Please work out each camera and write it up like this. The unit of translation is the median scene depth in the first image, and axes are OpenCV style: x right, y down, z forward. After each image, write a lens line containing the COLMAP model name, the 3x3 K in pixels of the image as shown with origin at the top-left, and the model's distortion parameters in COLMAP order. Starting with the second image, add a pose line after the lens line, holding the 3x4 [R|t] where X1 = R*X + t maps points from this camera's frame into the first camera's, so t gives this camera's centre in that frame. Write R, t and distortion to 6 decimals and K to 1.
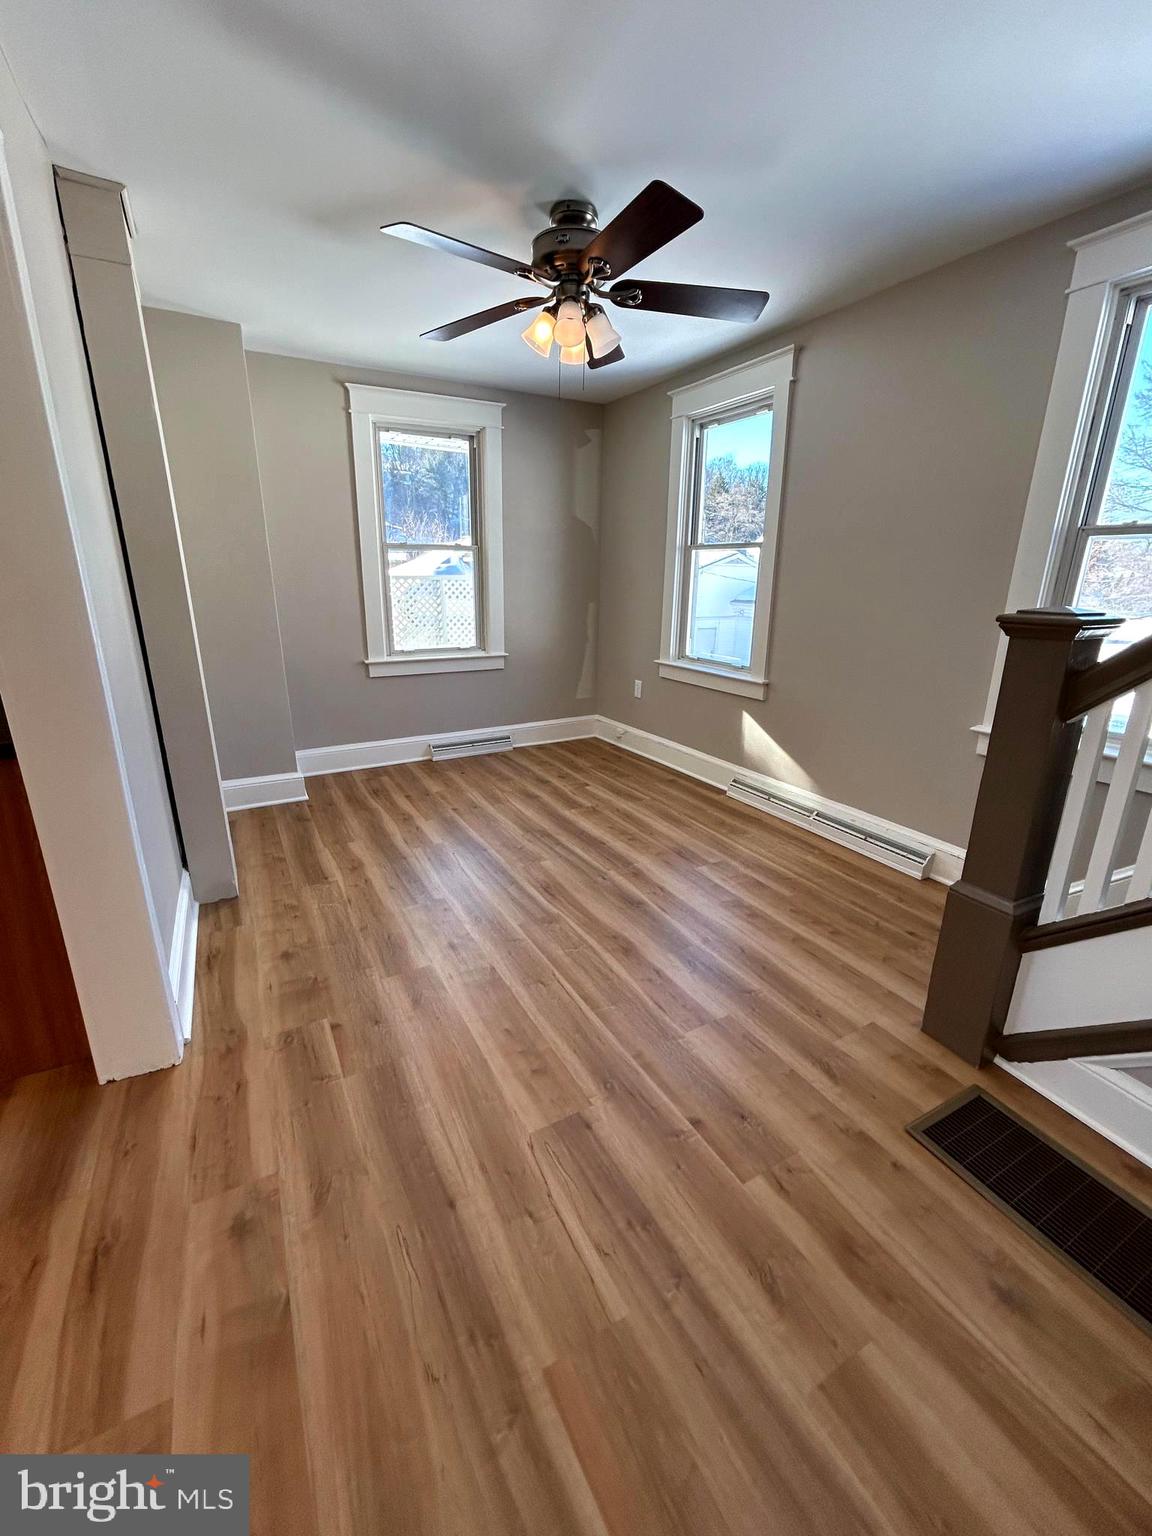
lens RADIAL K [[625.5, 0, 576.6], [0, 625.5, 763.8], [0, 0, 1]] dist [-0.001345, 0.000450]
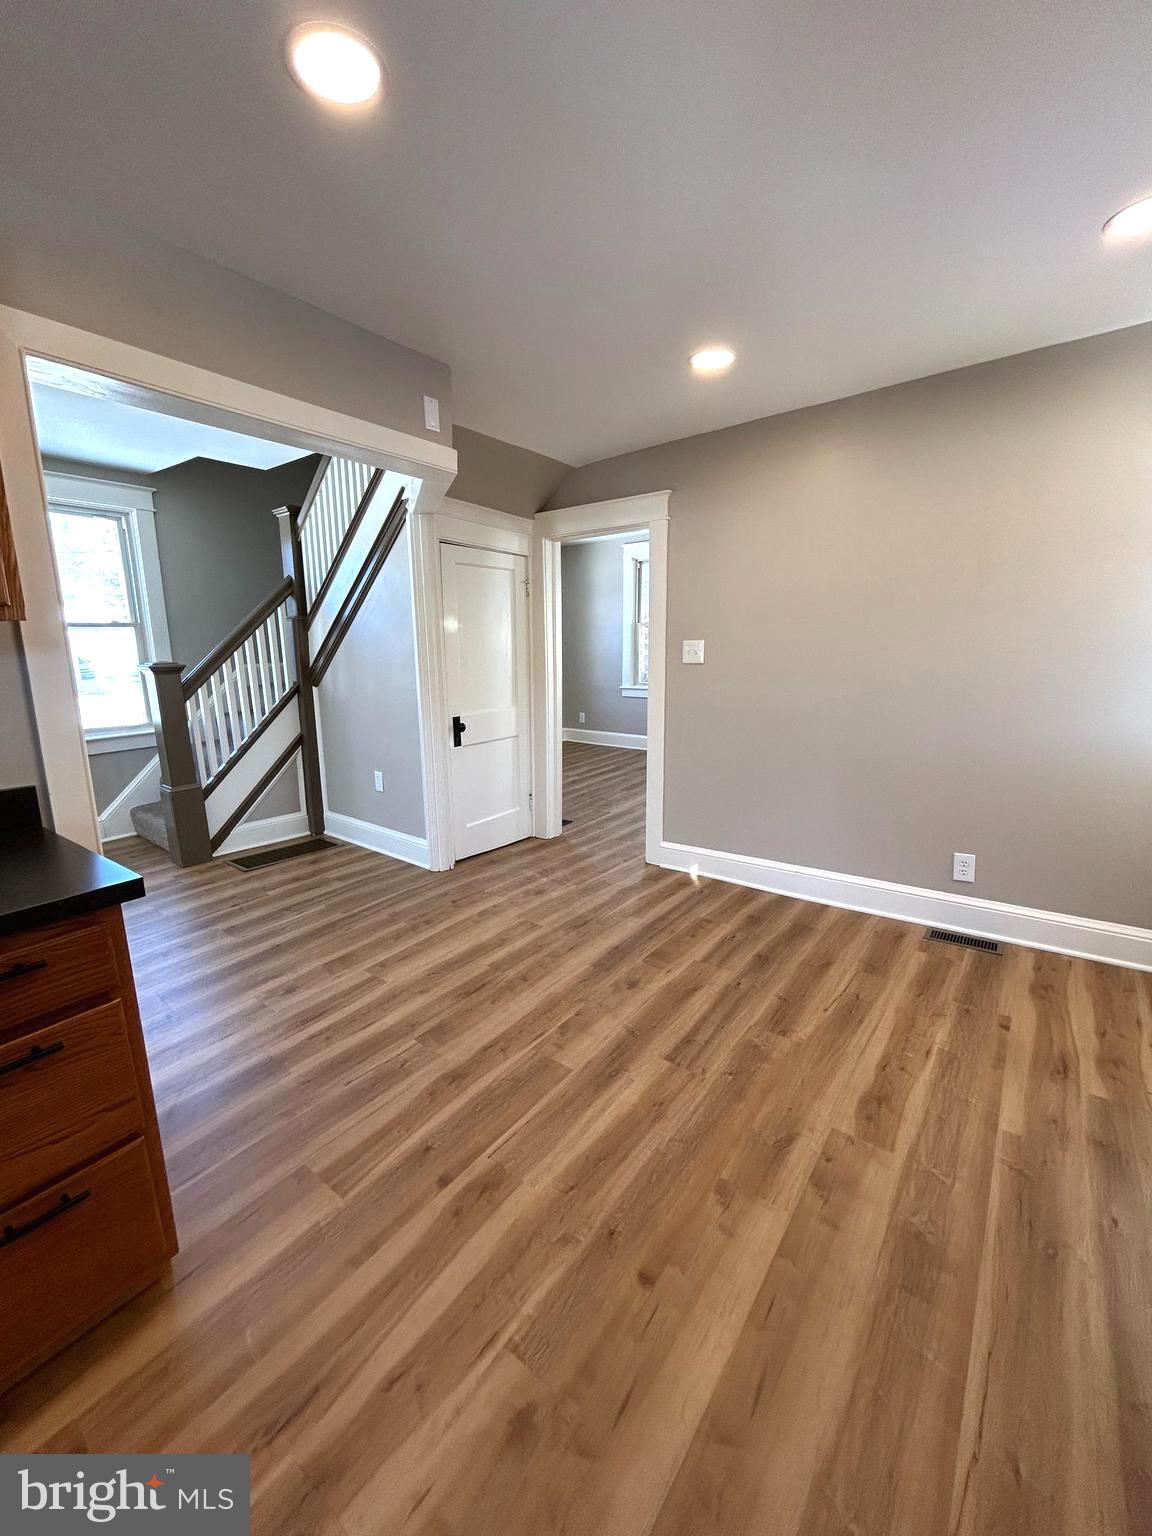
lens RADIAL K [[625.5, 0, 574.7], [0, 625.5, 764.3], [0, 0, 1]] dist [-0.001345, 0.000450]
pose [[-0.404665, -0.190189, 0.894469, -1.131692], [0.270207, 0.909590, 0.315649, -0.116163], [-0.873633, 0.369424, -0.316689, 0.270469]]
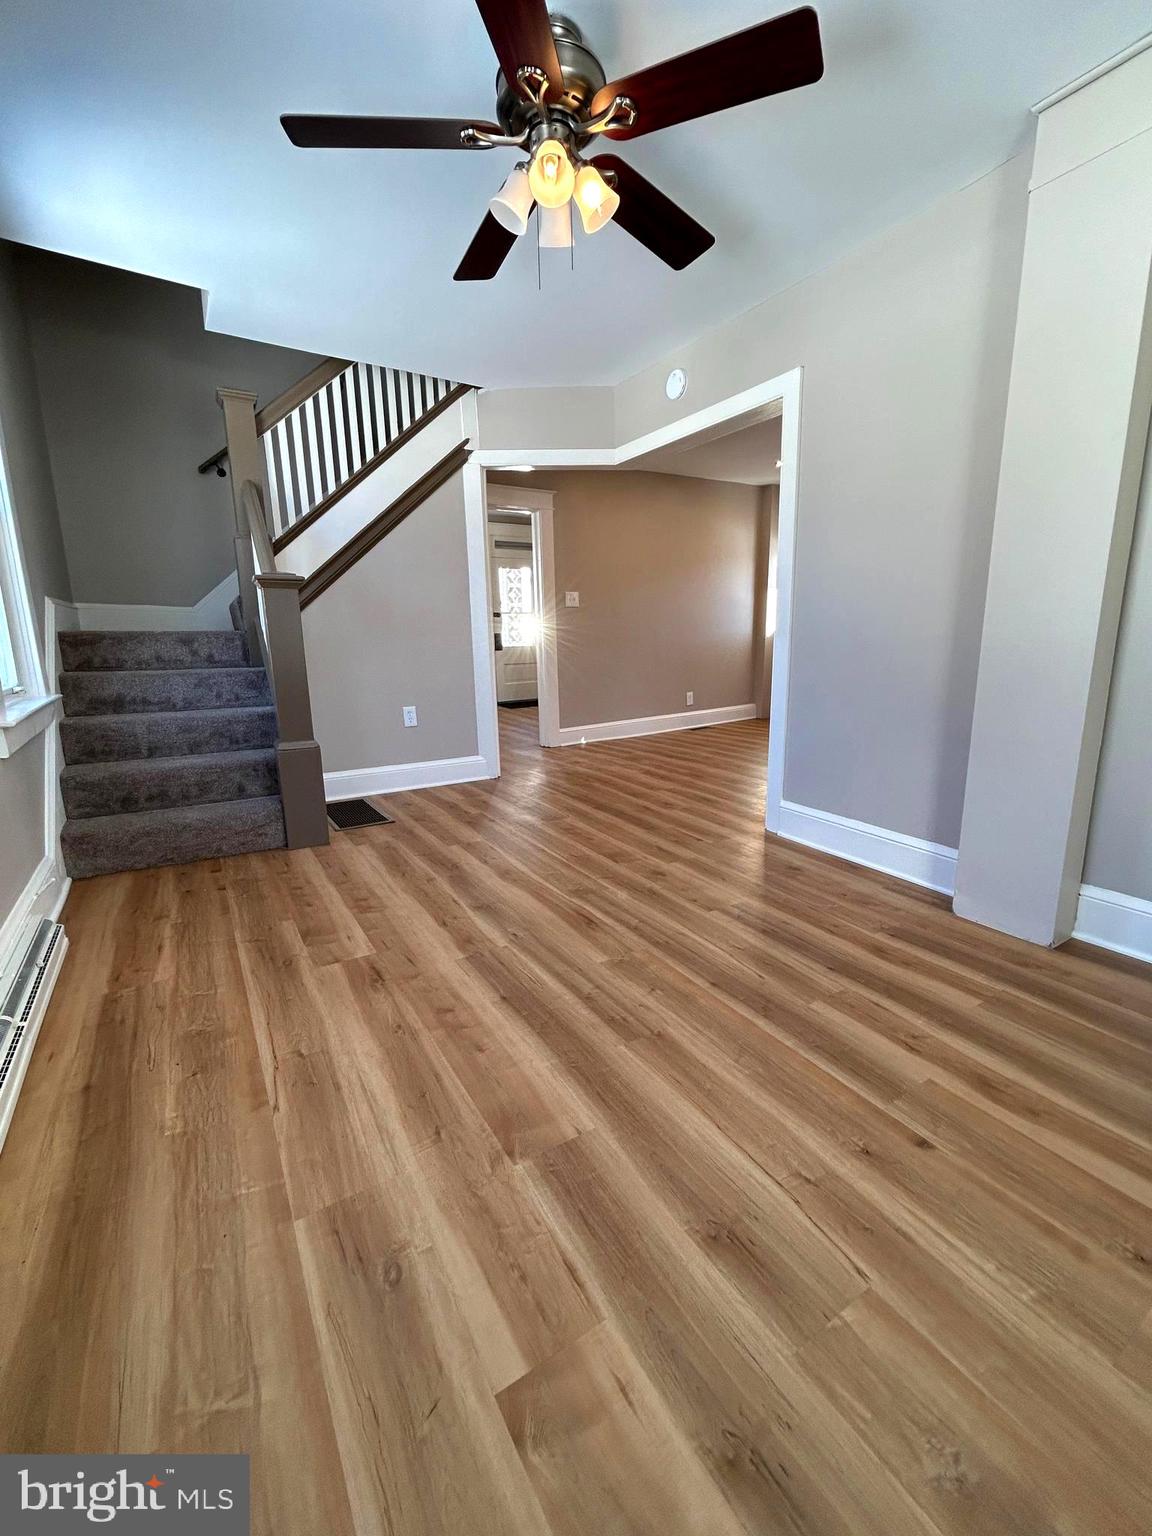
lens RADIAL K [[625.5, 0, 579.0], [0, 625.5, 762.9], [0, 0, 1]] dist [-0.001345, 0.000450]
pose [[-0.998391, 0.007262, -0.056234, 0.008347], [-0.020367, 0.879648, 0.475189, -0.340873], [0.052916, 0.475570, -0.878085, 1.537683]]
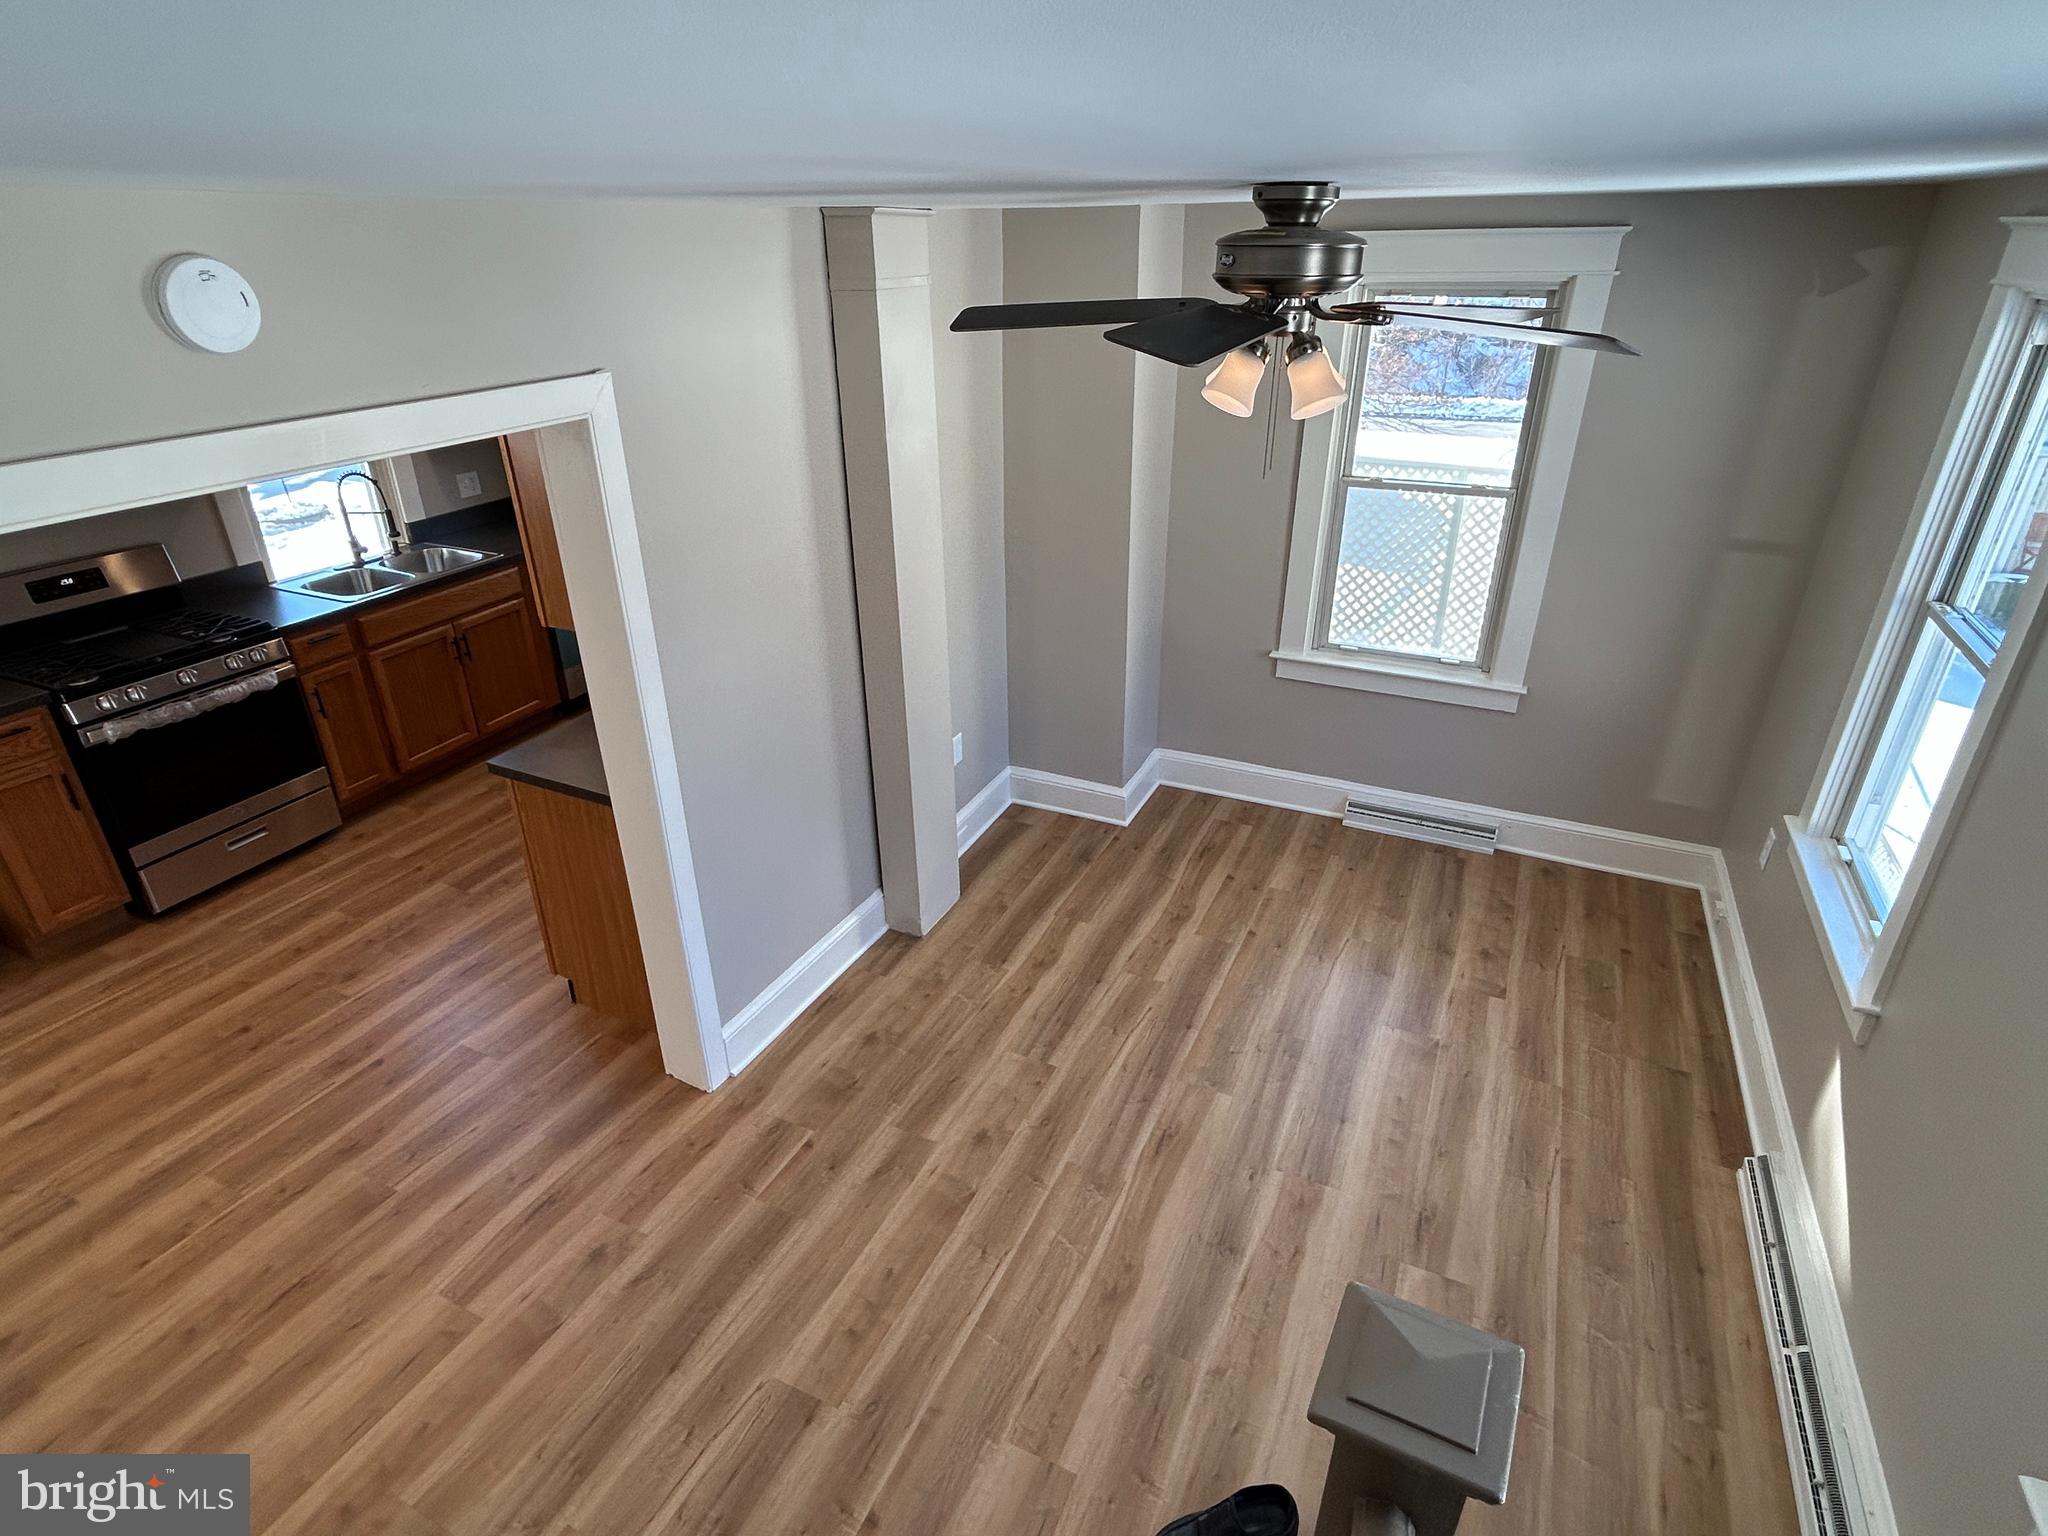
lens RADIAL K [[1069.9, 0, 1012.0], [0, 1069.9, 772.2], [0, 0, 1]] dist [-0.001307, 0.002327]
pose [[0.578913, 0.349899, -0.736499, 0.546889], [-0.221315, 0.936768, 0.271083, -0.429283], [0.784780, 0.006065, 0.619745, 0.144374]]
